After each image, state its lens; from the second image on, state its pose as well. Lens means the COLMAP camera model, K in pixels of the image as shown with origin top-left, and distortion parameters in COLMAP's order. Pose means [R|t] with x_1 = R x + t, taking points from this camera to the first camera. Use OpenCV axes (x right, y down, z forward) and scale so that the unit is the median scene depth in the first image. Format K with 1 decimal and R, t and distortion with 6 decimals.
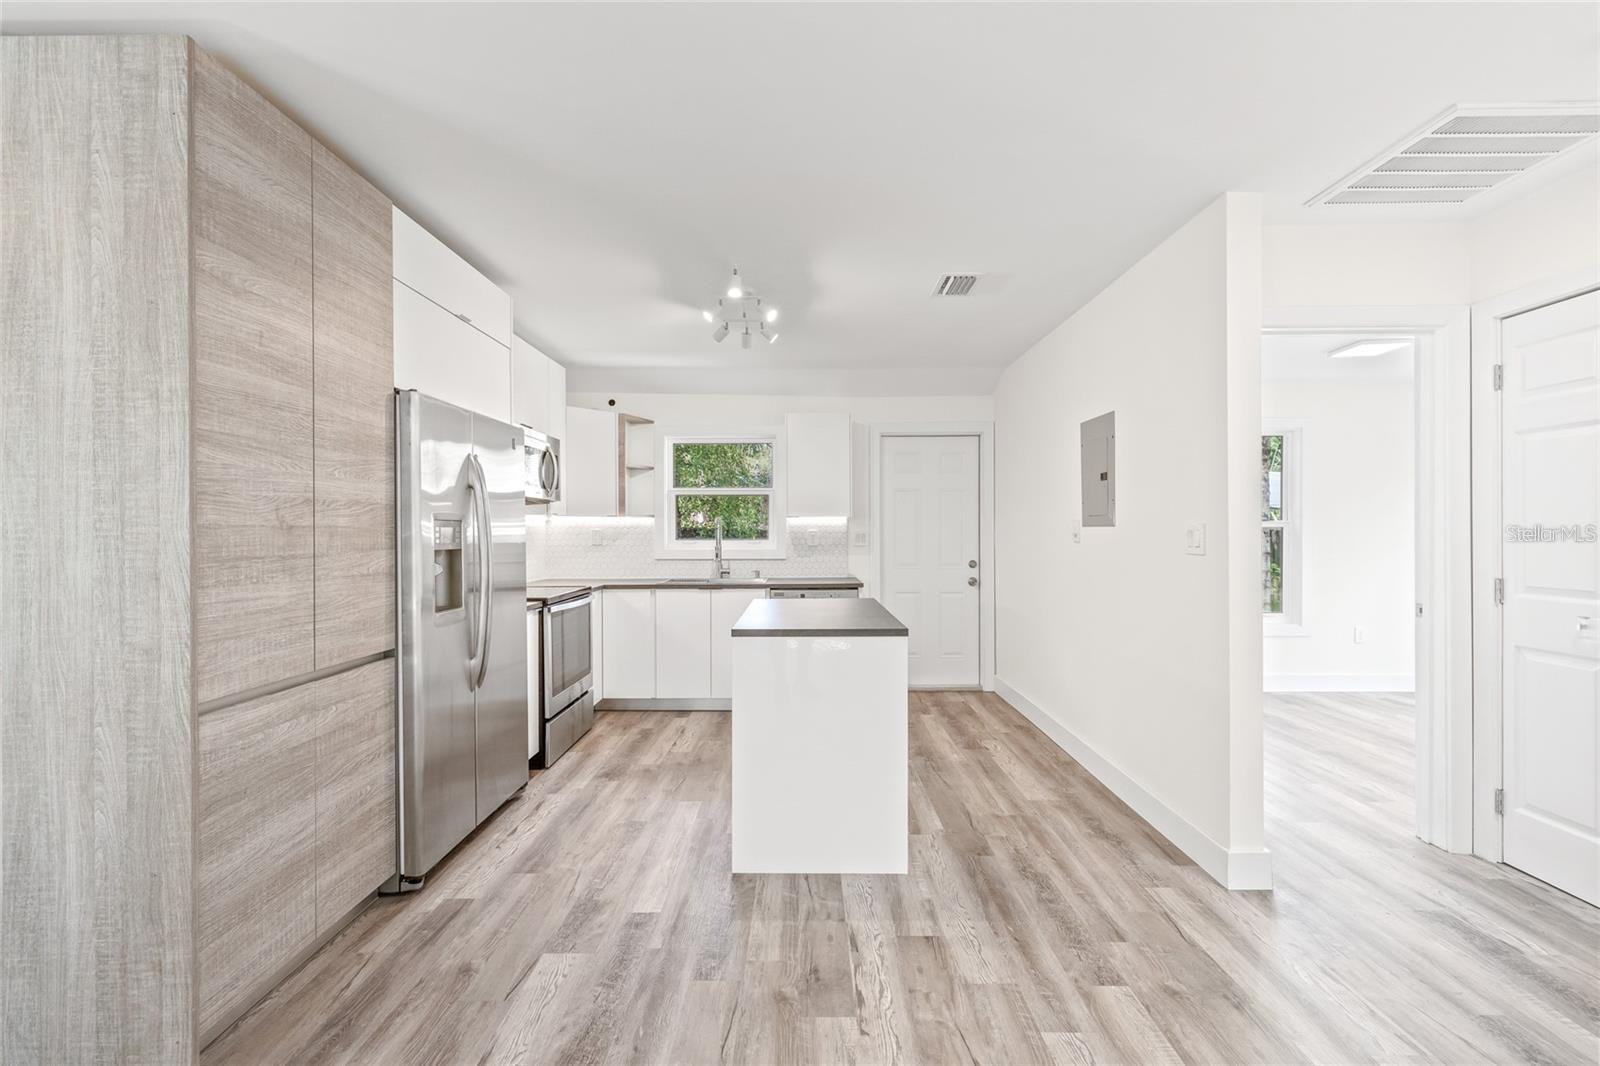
lens RADIAL K [[663.1, 0, 800.0], [0, 663.1, 533.0], [0, 0, 1]] dist [0.001167, 0.000049]
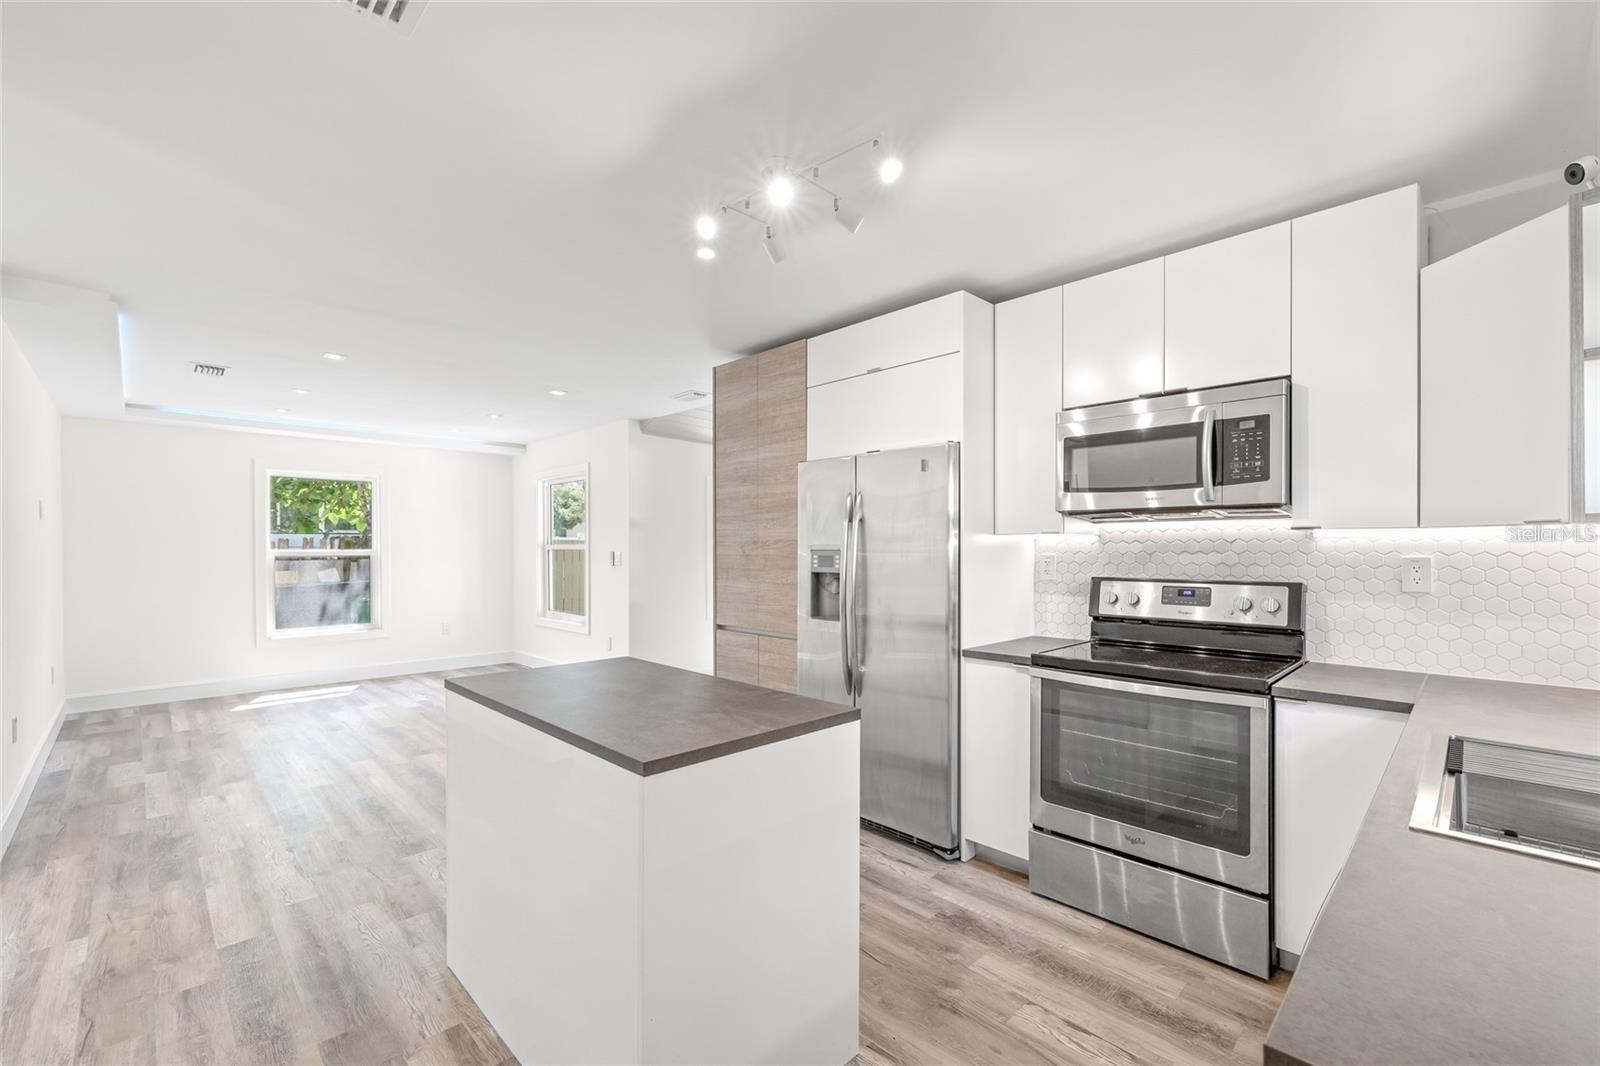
lens RADIAL K [[687.0, 0, 794.3], [0, 687.0, 551.3], [0, 0, 1]] dist [0.002013, 0.000322]
pose [[-0.714869, 0.005327, -0.699238, 0.273739], [0.000901, 0.999977, 0.006697, -0.015420], [0.699258, 0.004157, -0.714858, 1.157748]]
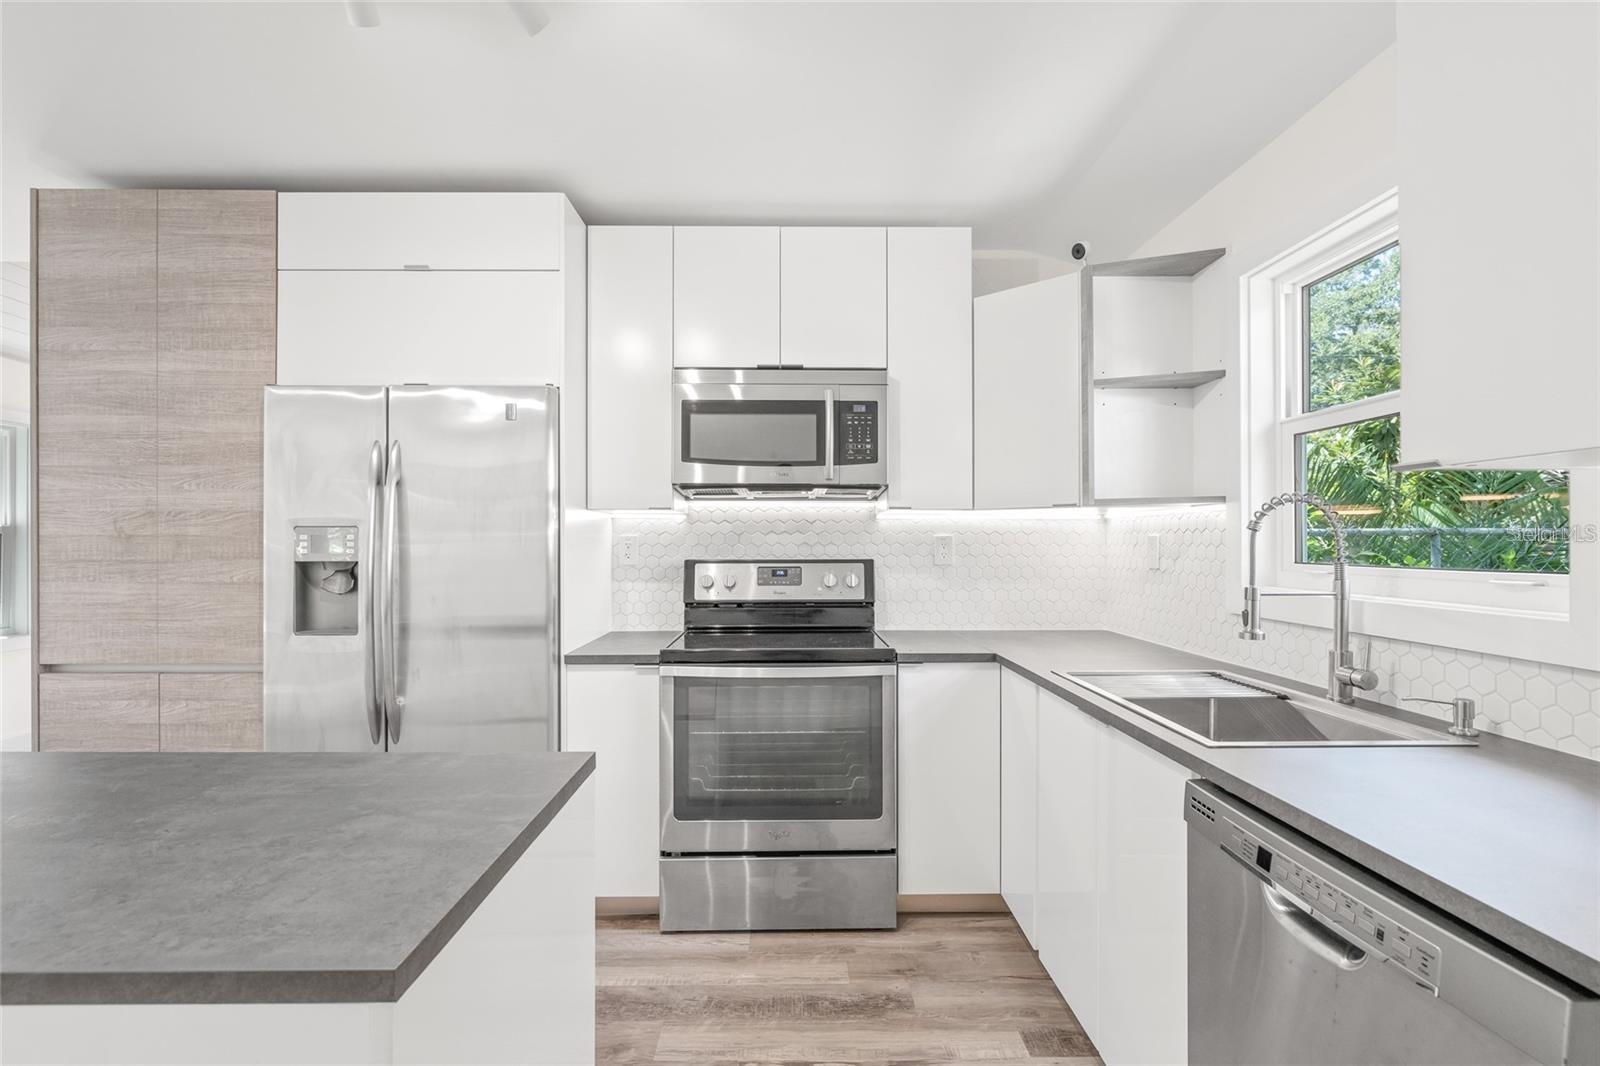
lens RADIAL K [[738.6, 0, 805.8], [0, 738.6, 543.9], [0, 0, 1]] dist [-0.002660, 0.000343]
pose [[0.022696, 0.003972, -0.999735, 0.250366], [-0.001632, 0.999991, 0.003936, -0.001084], [0.999741, 0.001542, 0.022702, 0.956364]]
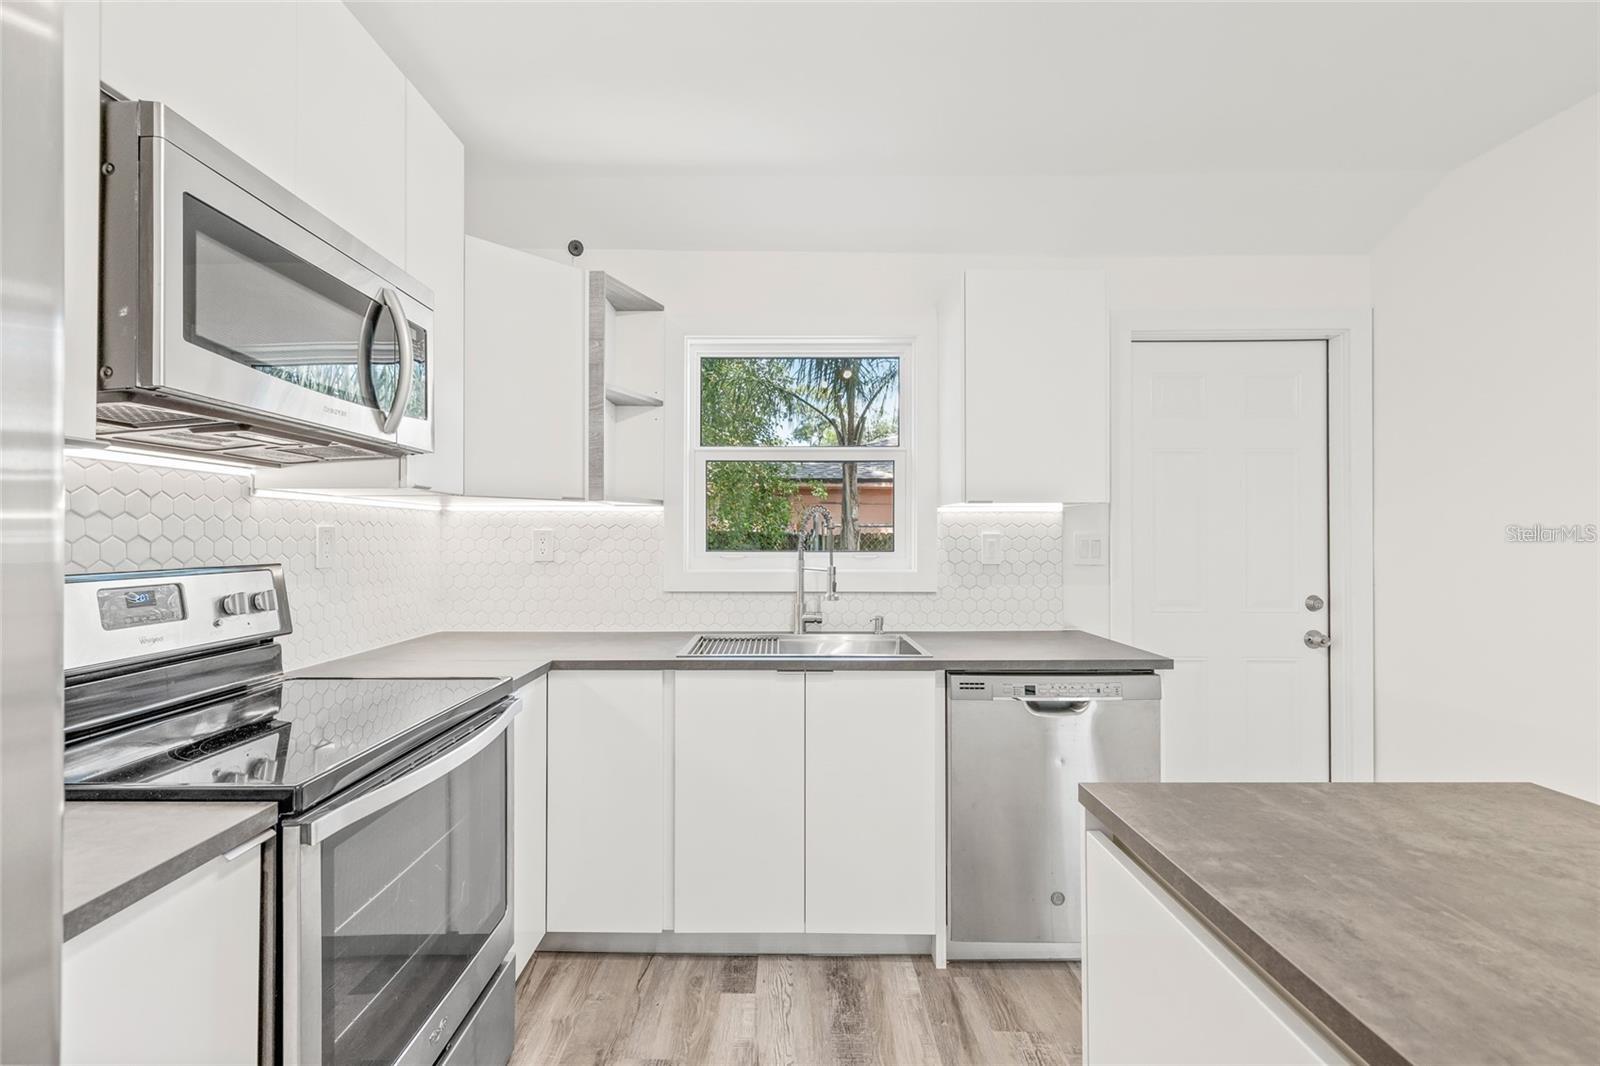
lens RADIAL K [[704.9, 0, 781.4], [0, 704.9, 528.4], [0, 0, 1]] dist [0.002615, -0.000260]
pose [[0.999953, 0.003021, -0.009262, -0.164300], [-0.003158, 0.999886, -0.014754, 0.001094], [0.009216, 0.014782, 0.999848, 0.622688]]
